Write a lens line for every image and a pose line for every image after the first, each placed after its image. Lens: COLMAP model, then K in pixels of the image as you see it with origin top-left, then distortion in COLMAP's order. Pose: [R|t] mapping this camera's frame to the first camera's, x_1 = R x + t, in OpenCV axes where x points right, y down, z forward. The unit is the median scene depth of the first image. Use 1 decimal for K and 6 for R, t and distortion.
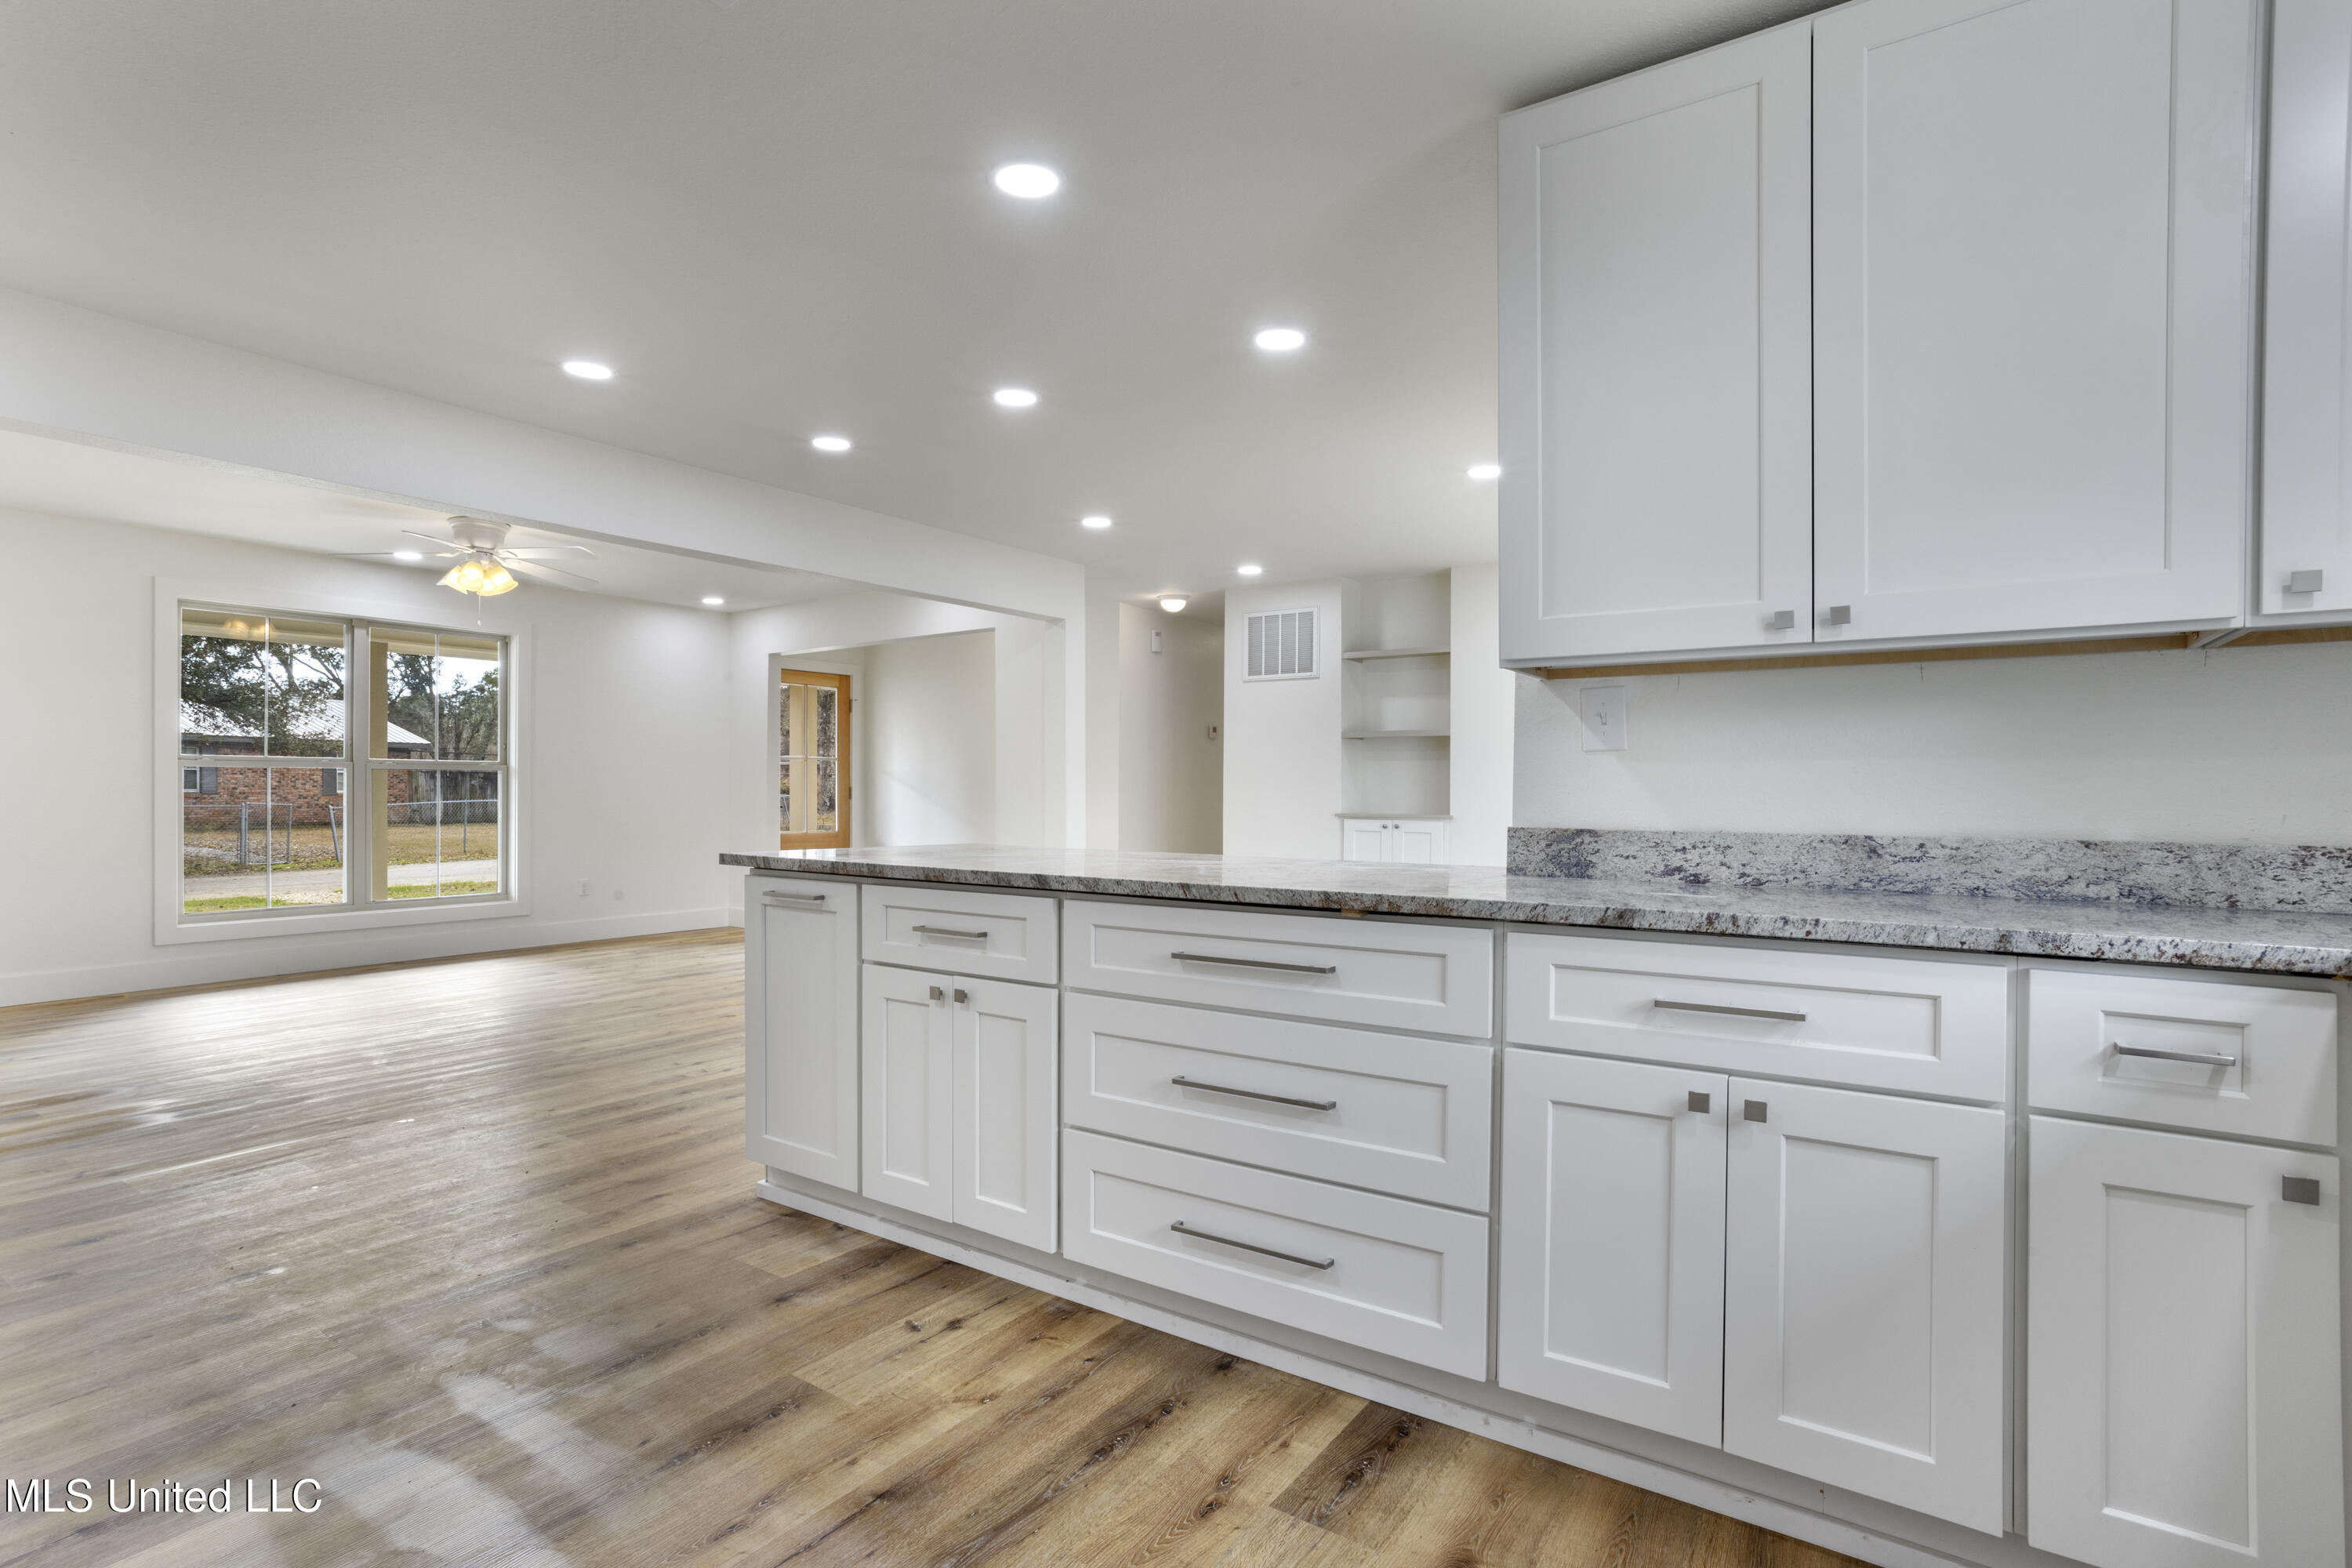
lens RADIAL K [[1134.7, 0, 1160.5], [0, 1134.7, 813.7], [0, 0, 1]] dist [-0.024689, 0.013307]
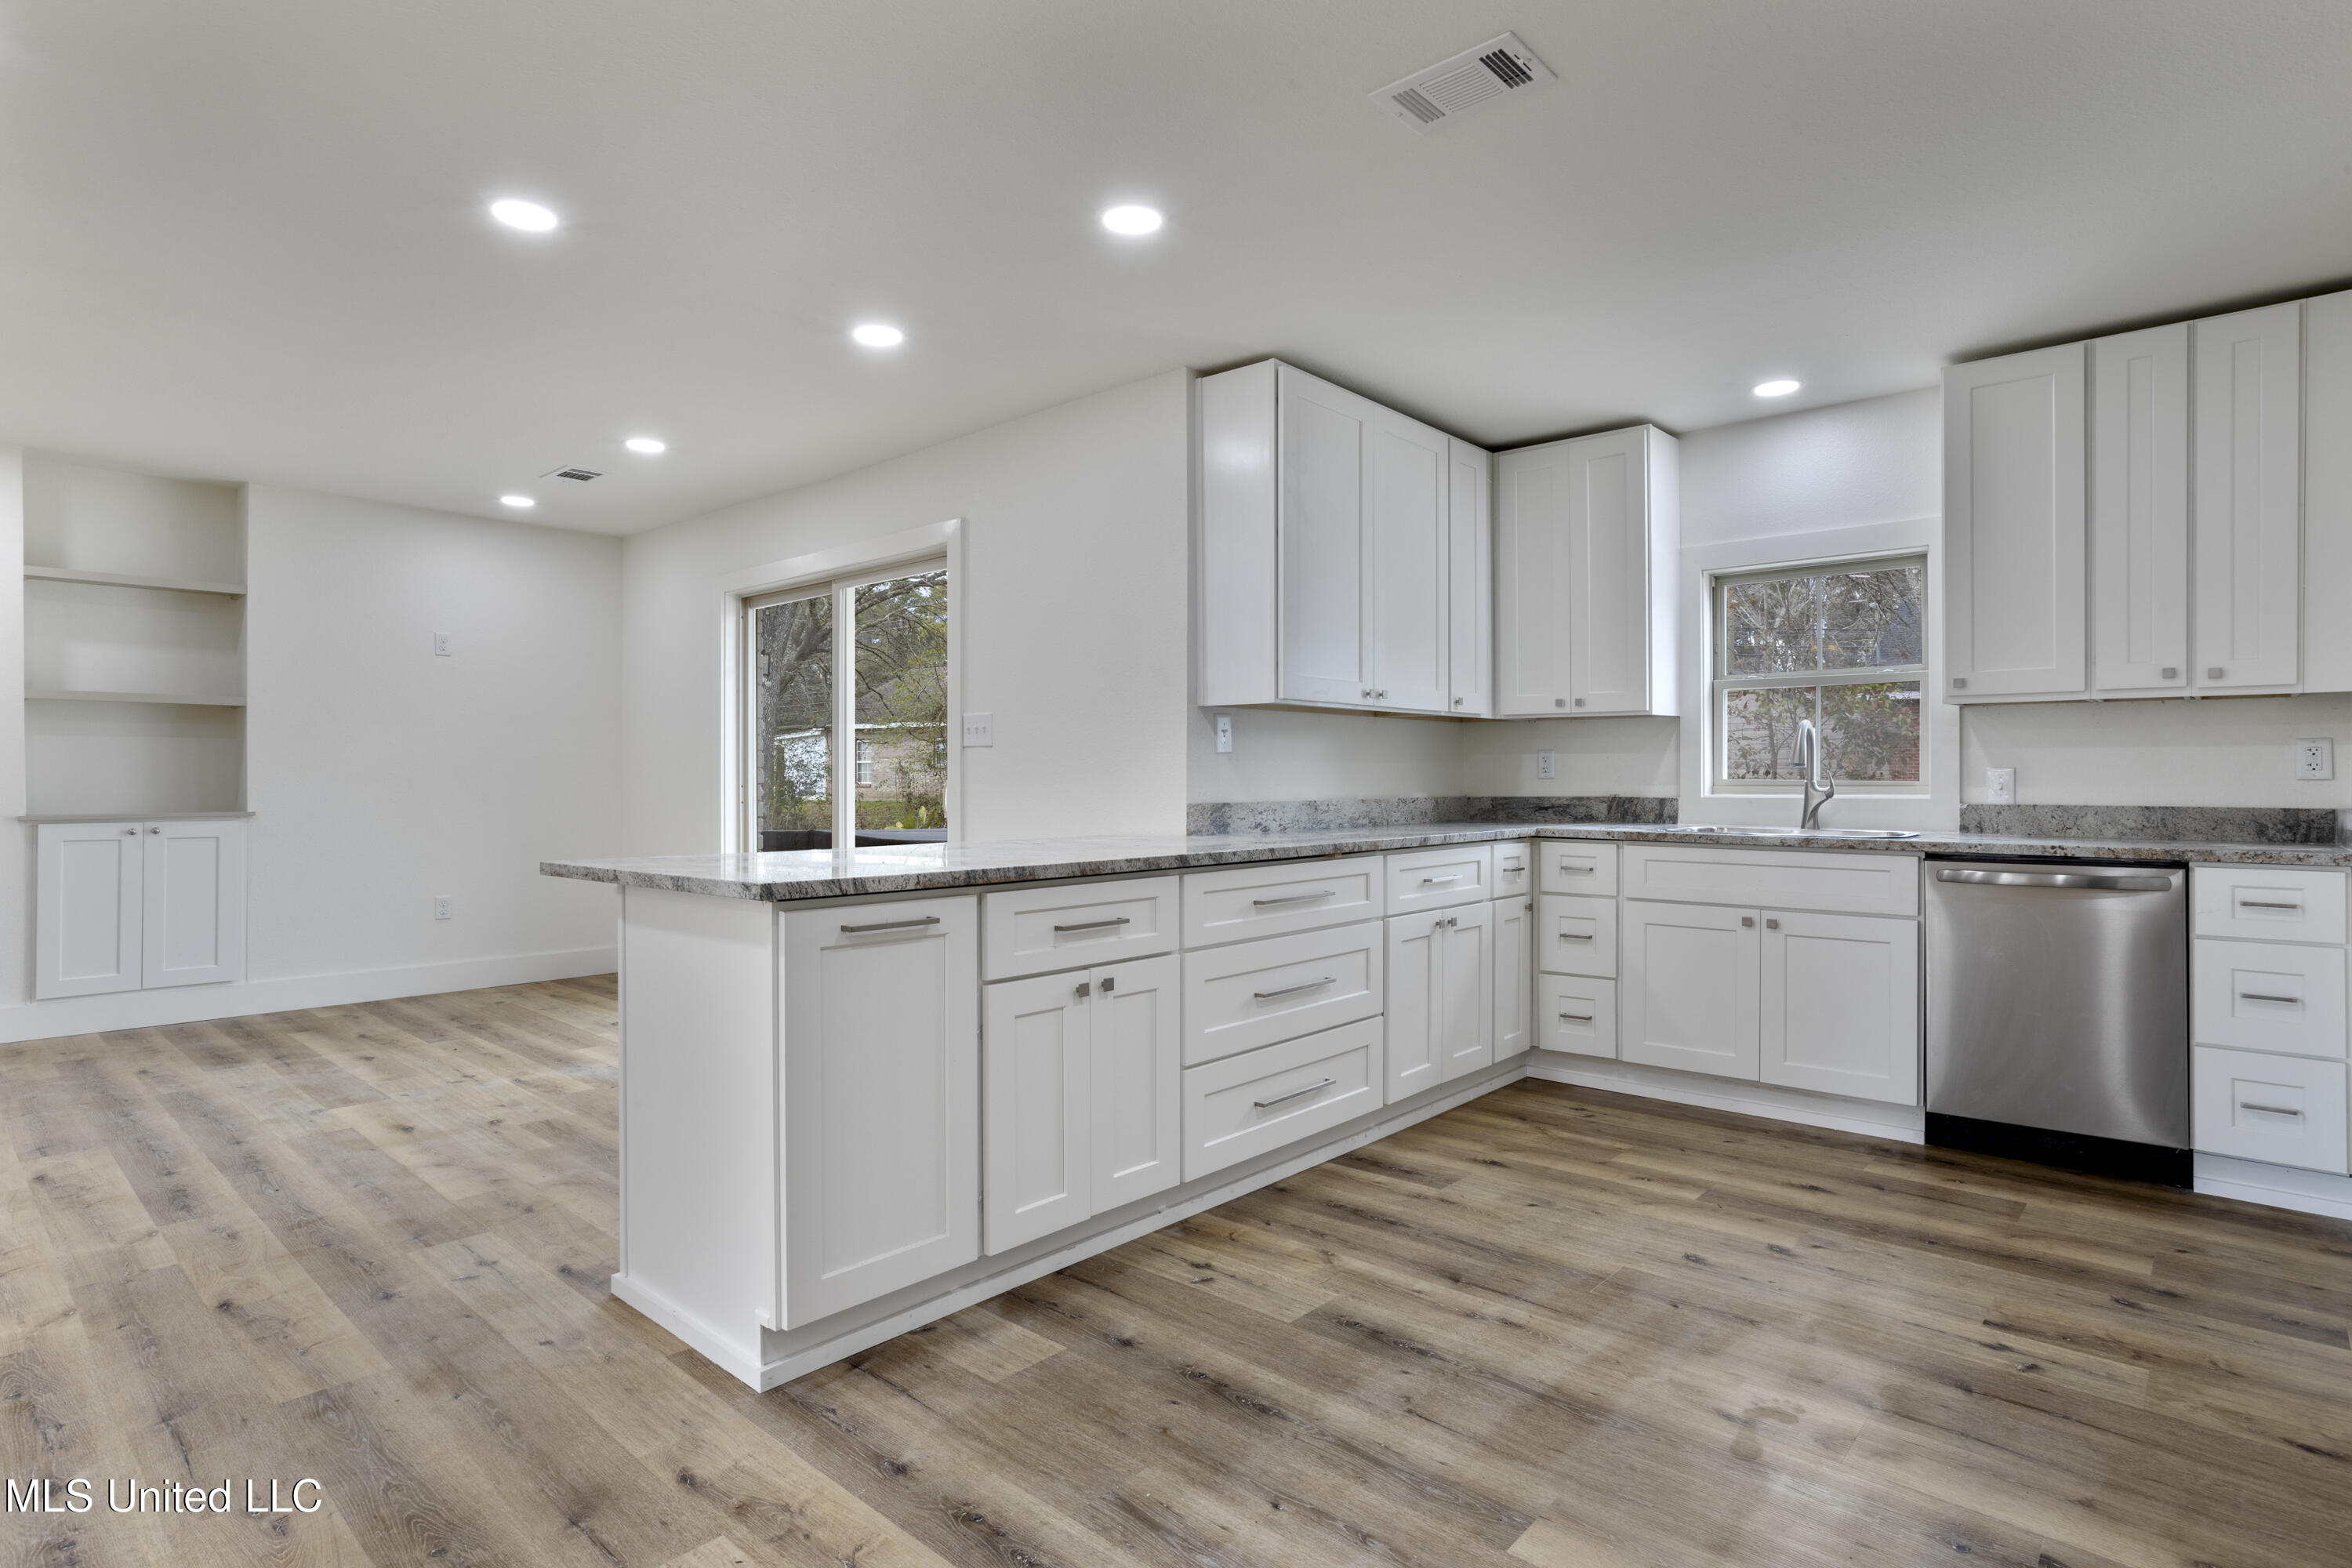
lens RADIAL K [[1210.0, 0, 1182.5], [0, 1210.0, 787.9], [0, 0, 1]] dist [-0.026973, 0.014790]
pose [[0.128249, -0.015161, 0.991626, -1.289084], [0.022671, 0.999667, 0.012352, -0.028773], [-0.991483, 0.020897, 0.128550, 0.820391]]
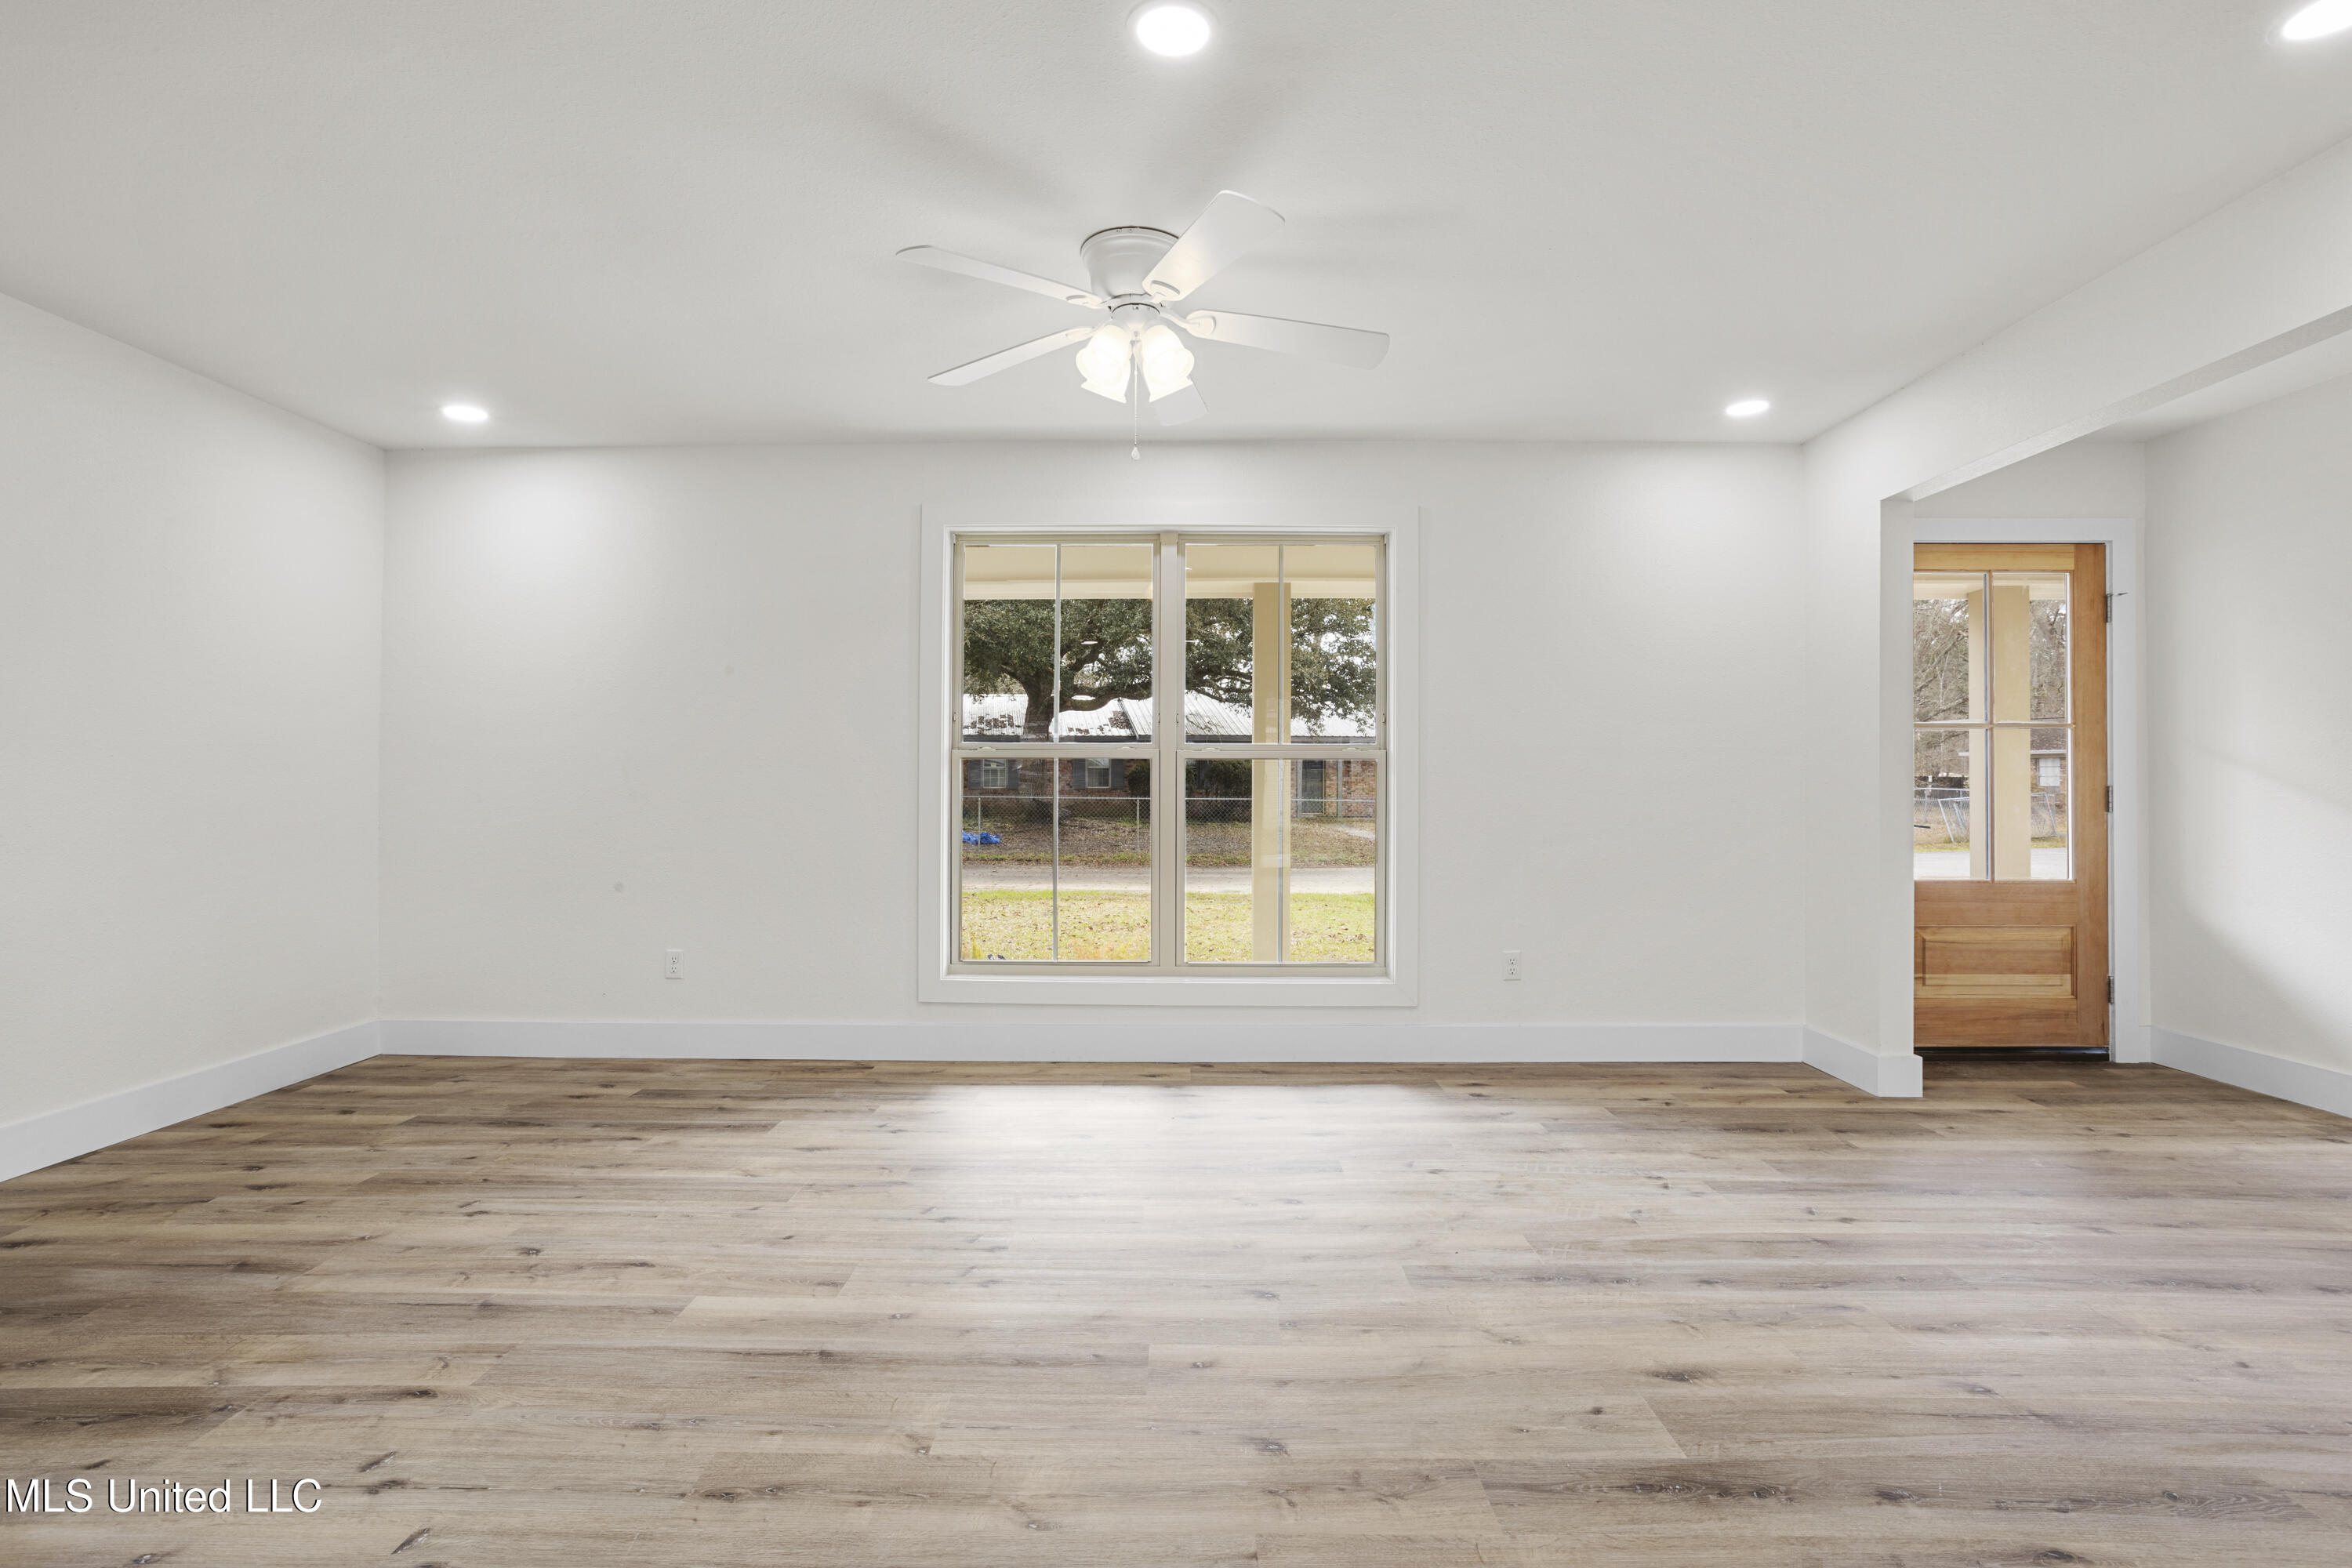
lens RADIAL K [[1123.0, 0, 1160.2], [0, 1123.0, 763.7], [0, 0, 1]] dist [-0.029464, 0.014928]
pose [[0.554650, -0.020897, -0.831822, -0.473335], [-0.017583, 0.999167, -0.036826, -0.037114], [0.831898, 0.035051, 0.553820, 1.798843]]
